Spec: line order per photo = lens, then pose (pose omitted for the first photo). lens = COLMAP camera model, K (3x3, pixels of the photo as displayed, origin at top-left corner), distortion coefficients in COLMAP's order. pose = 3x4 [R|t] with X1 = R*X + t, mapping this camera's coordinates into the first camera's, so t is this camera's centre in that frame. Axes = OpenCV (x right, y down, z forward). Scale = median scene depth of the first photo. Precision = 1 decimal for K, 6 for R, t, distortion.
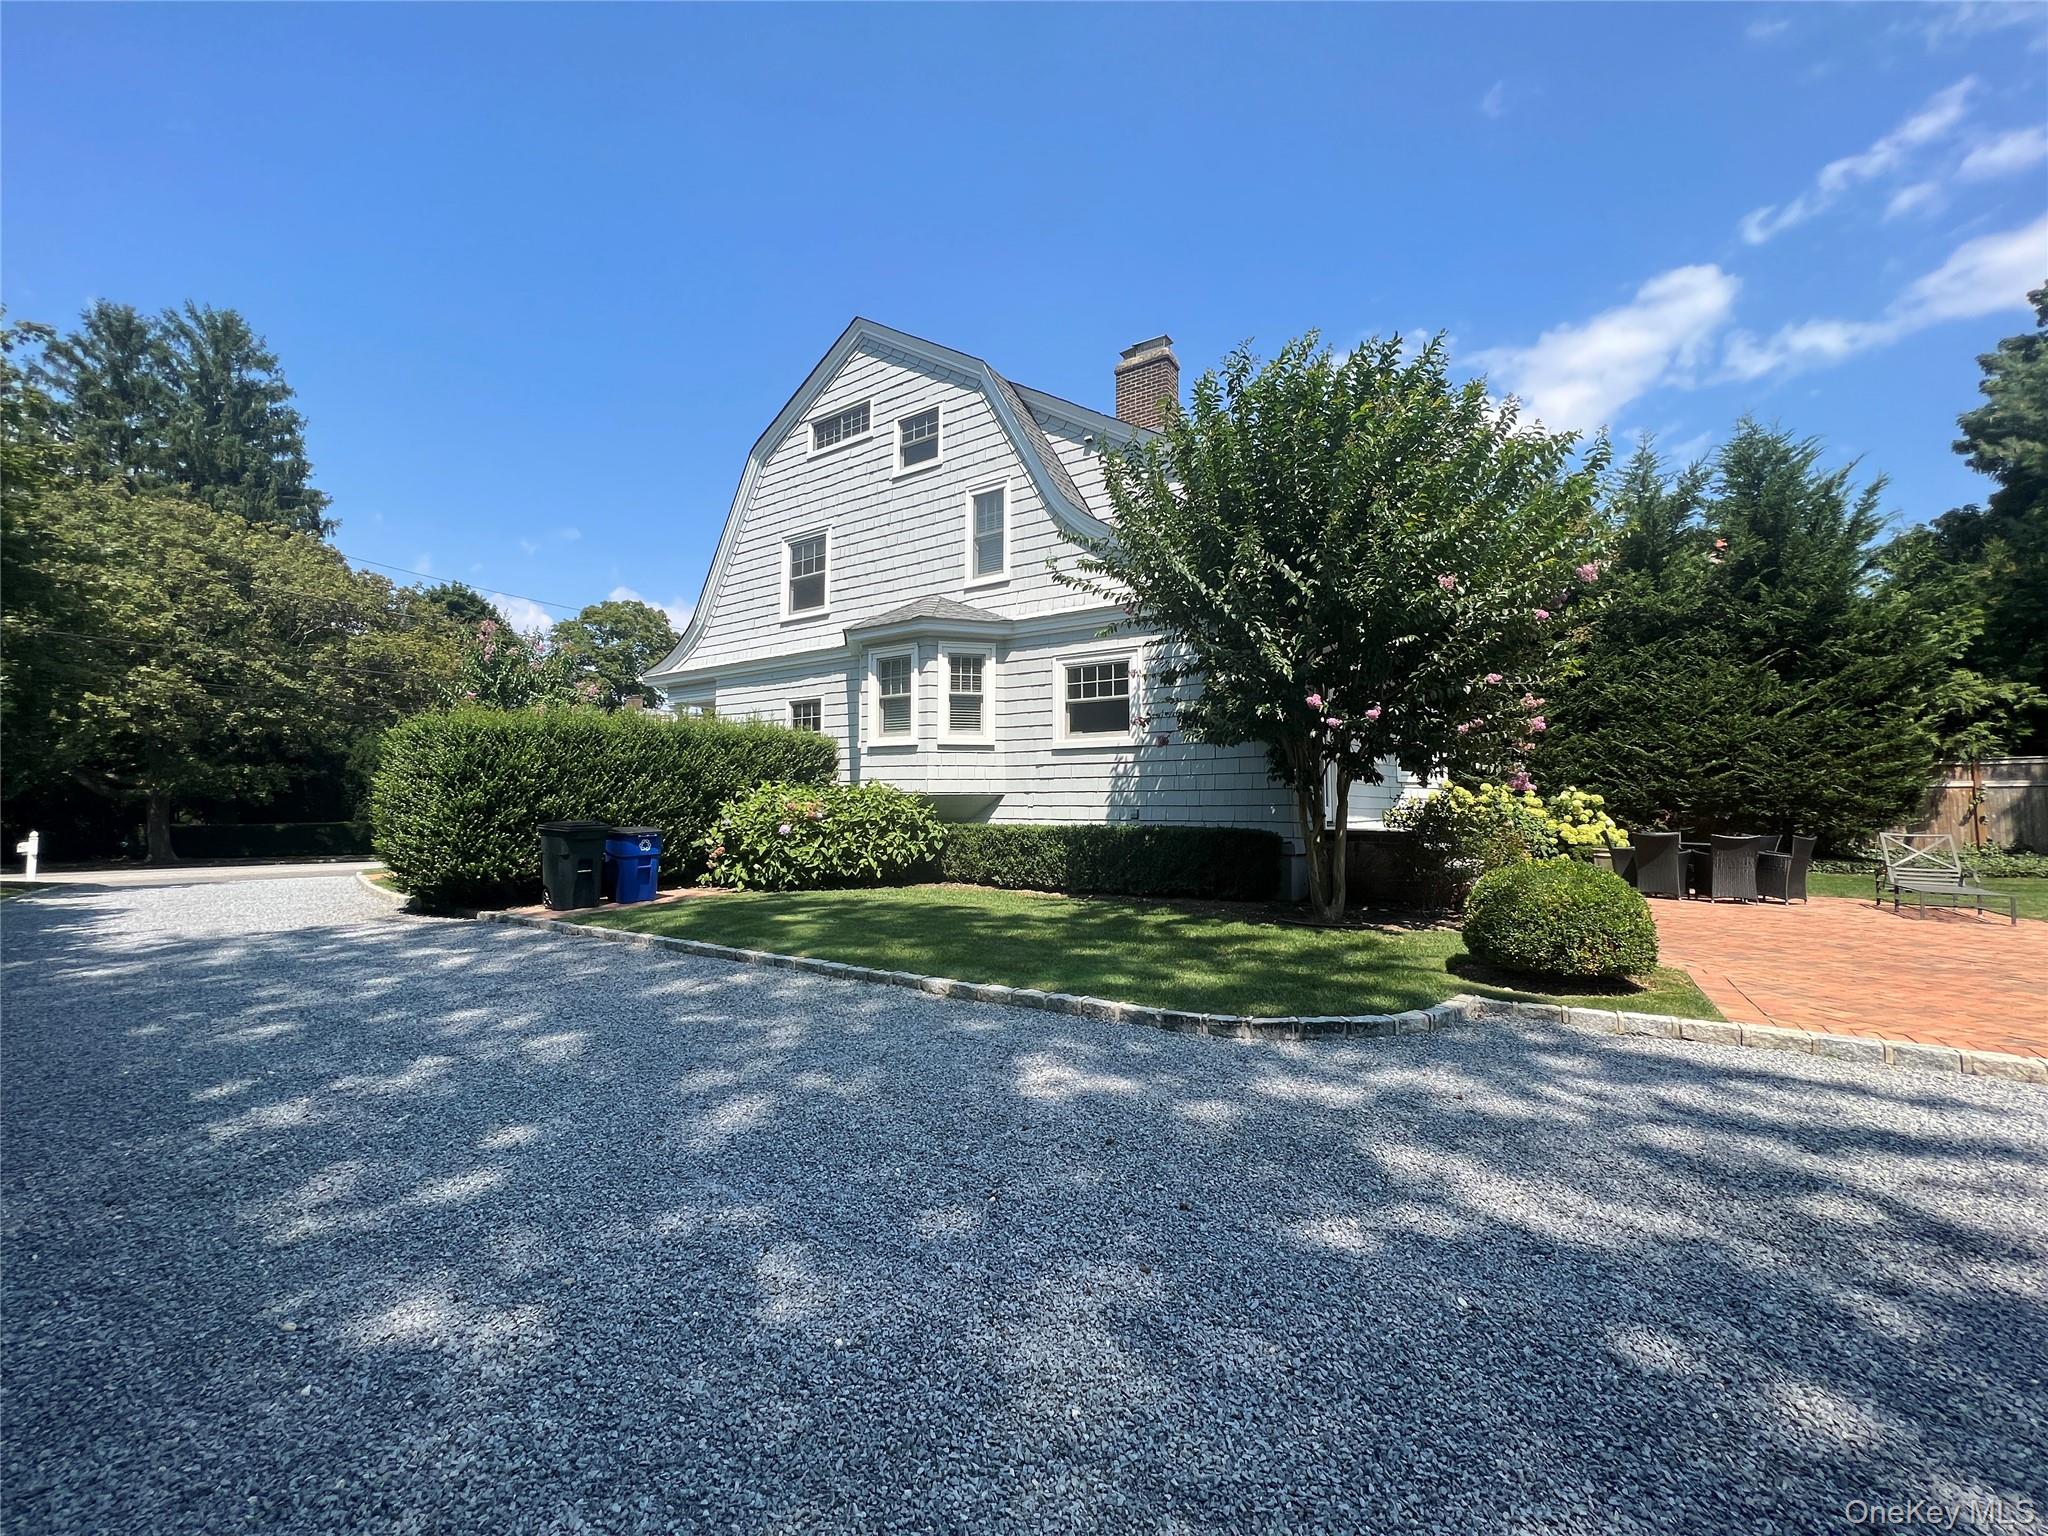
lens RADIAL K [[821.6, 0, 1016.9], [0, 821.6, 763.2], [0, 0, 1]] dist [-0.006515, 0.001405]
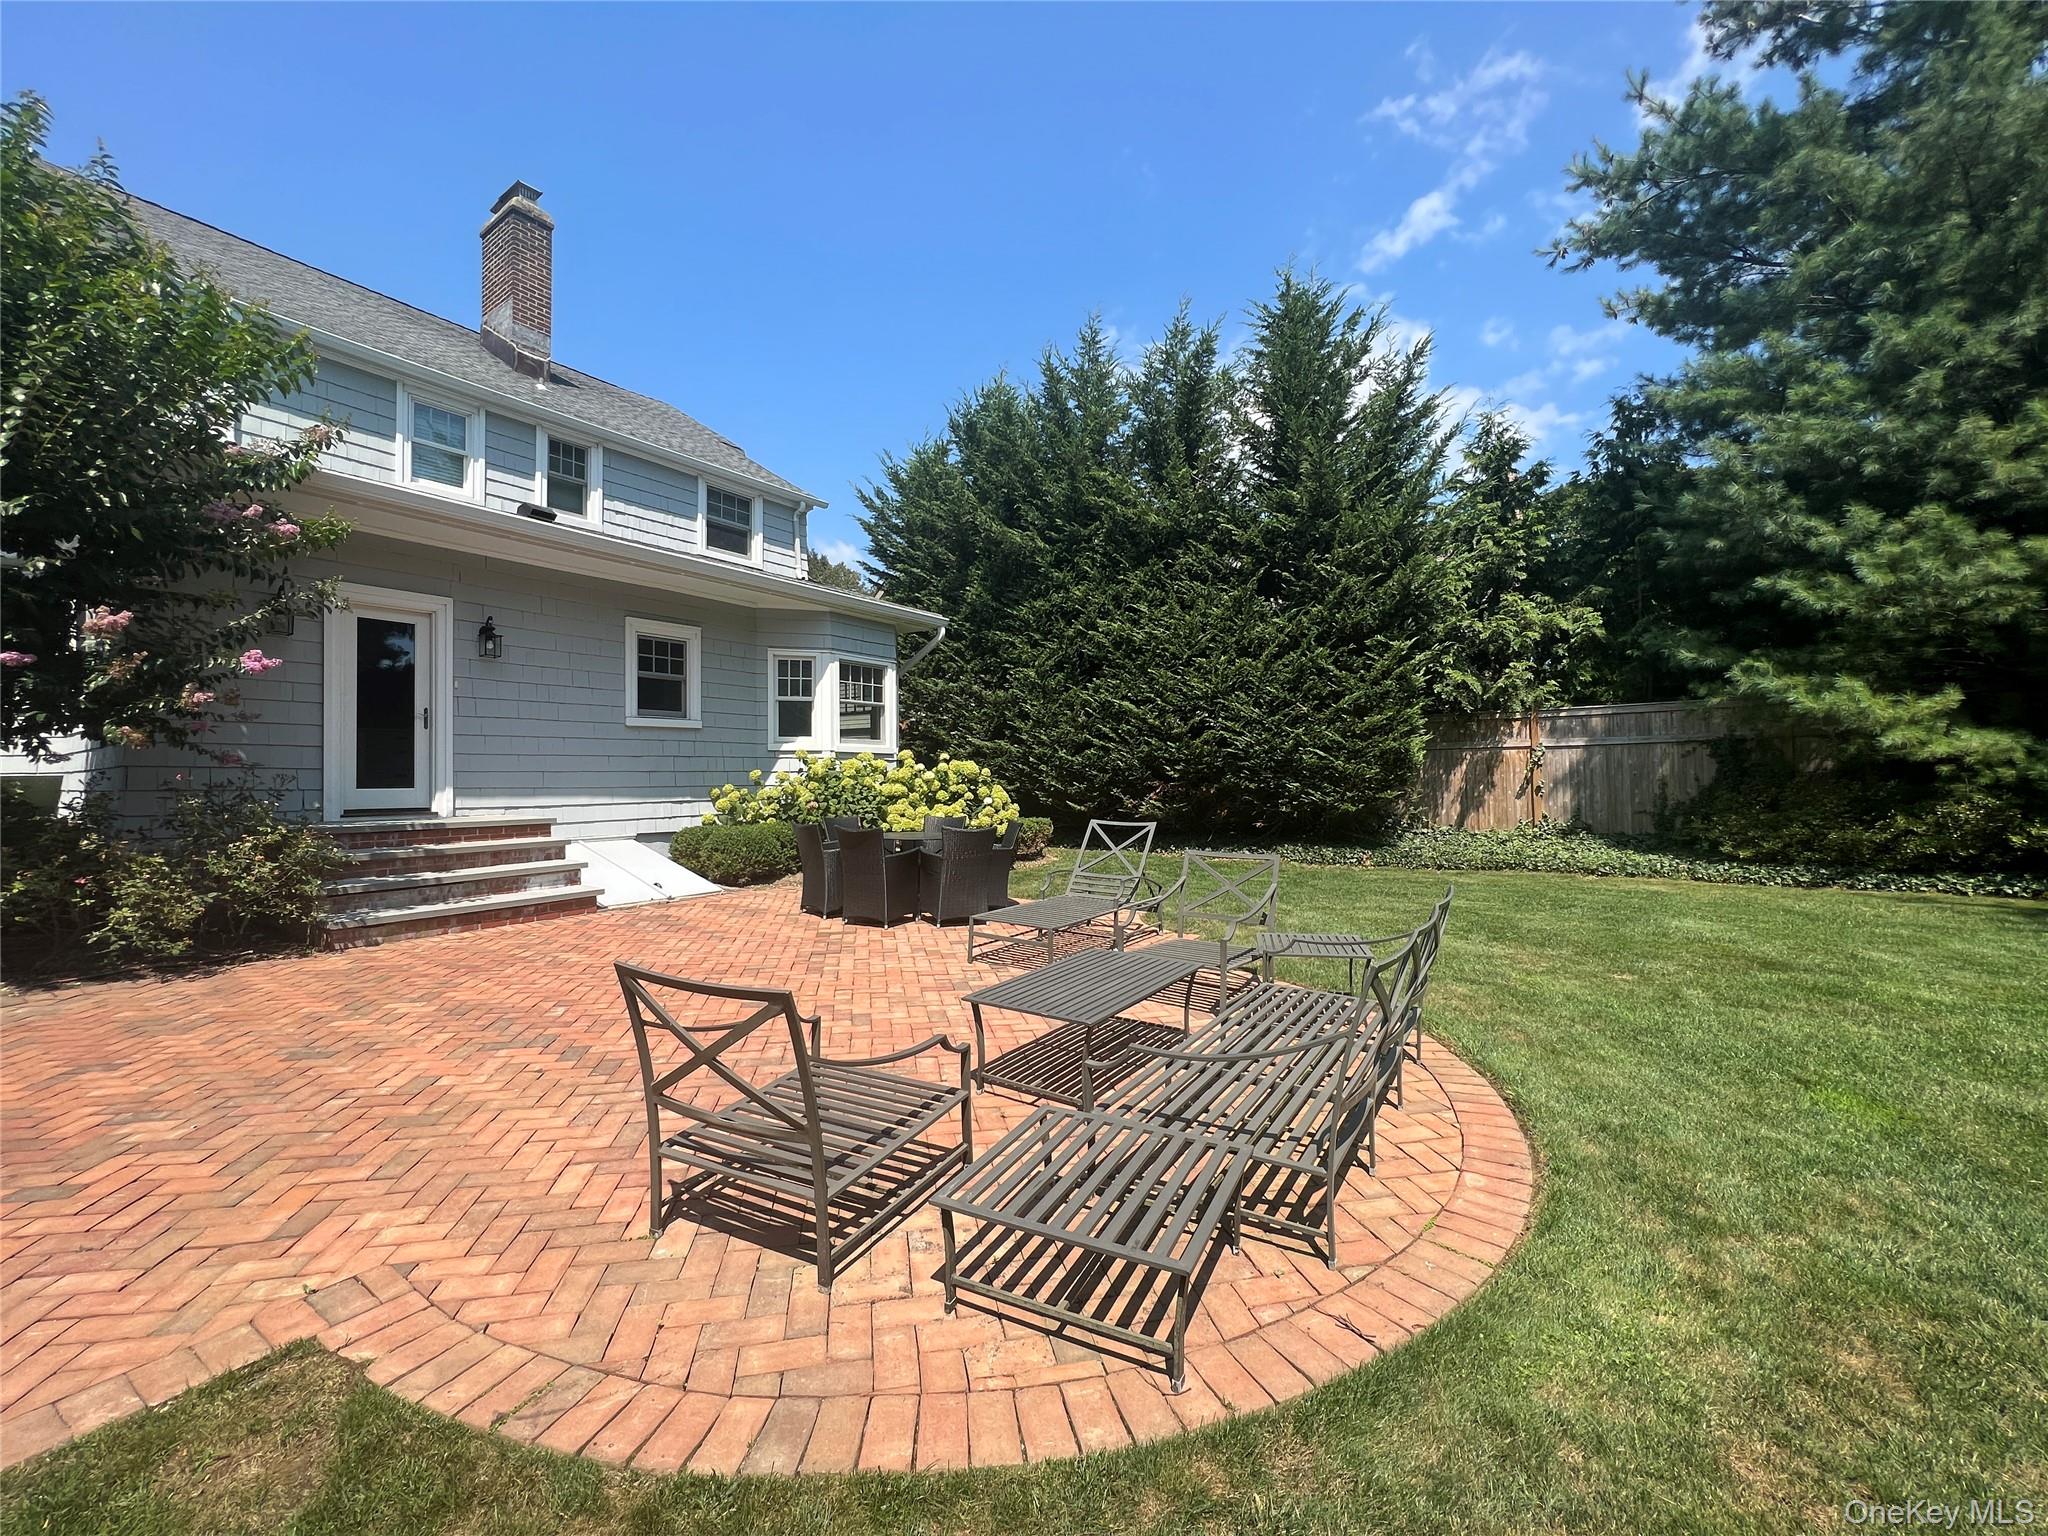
lens RADIAL K [[821.6, 0, 1022.5], [0, 821.6, 767.0], [0, 0, 1]] dist [-0.006515, 0.001405]
pose [[0.999718, -0.012041, -0.020450, 0.713598], [0.012892, 0.999034, 0.042017, 0.008969], [0.019925, -0.042269, 0.998908, 0.225081]]
